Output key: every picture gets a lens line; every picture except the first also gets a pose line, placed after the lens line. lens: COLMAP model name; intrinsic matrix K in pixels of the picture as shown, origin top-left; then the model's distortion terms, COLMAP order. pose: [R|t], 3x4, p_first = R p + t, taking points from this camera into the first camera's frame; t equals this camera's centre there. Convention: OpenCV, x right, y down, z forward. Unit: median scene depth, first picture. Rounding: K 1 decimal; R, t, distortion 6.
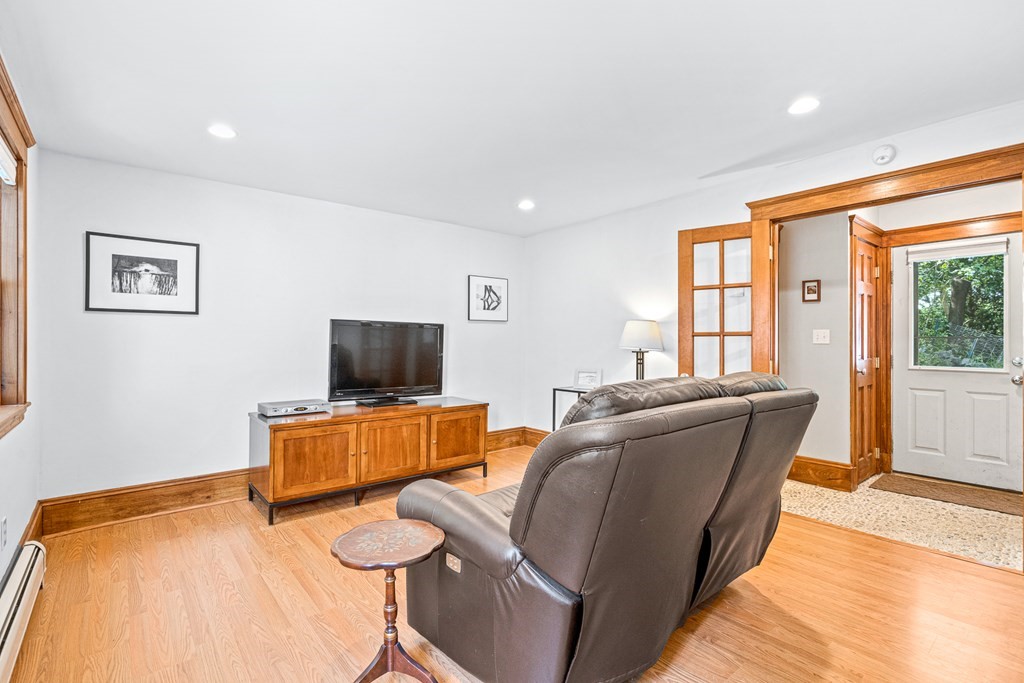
lens RADIAL K [[473.8, 0, 508.9], [0, 473.8, 343.1], [0, 0, 1]] dist [-0.002574, 0.000665]
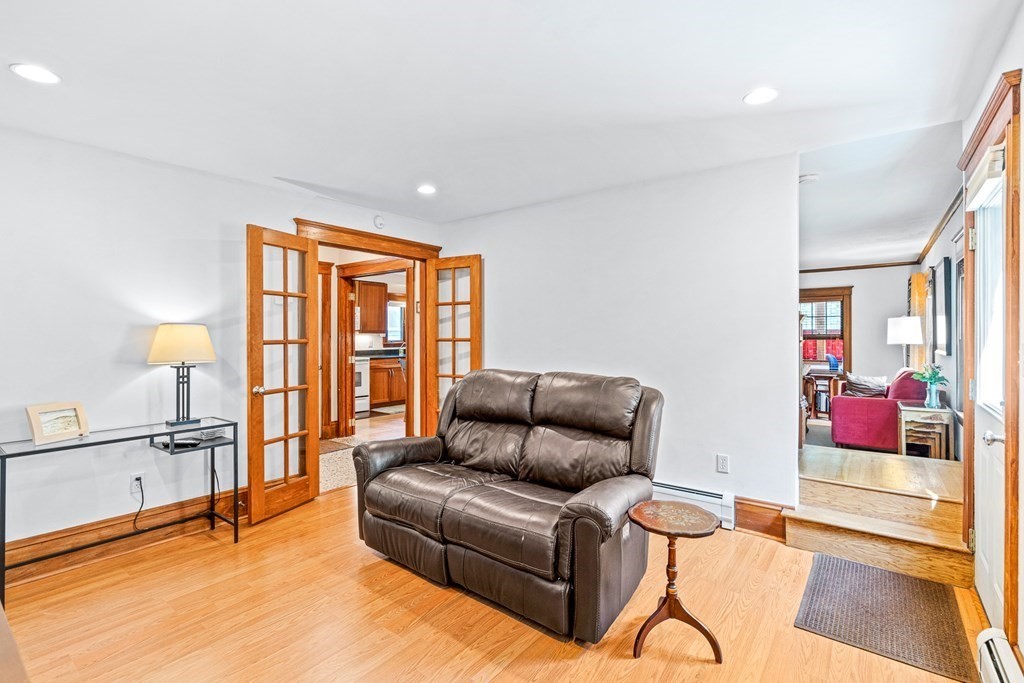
lens RADIAL K [[473.8, 0, 508.9], [0, 473.8, 343.1], [0, 0, 1]] dist [-0.002574, 0.000665]
pose [[-0.218663, 0.001315, 0.975800, -0.592148], [0.027694, 0.999605, 0.004859, -0.007609], [-0.975407, 0.028086, -0.218613, 0.727204]]
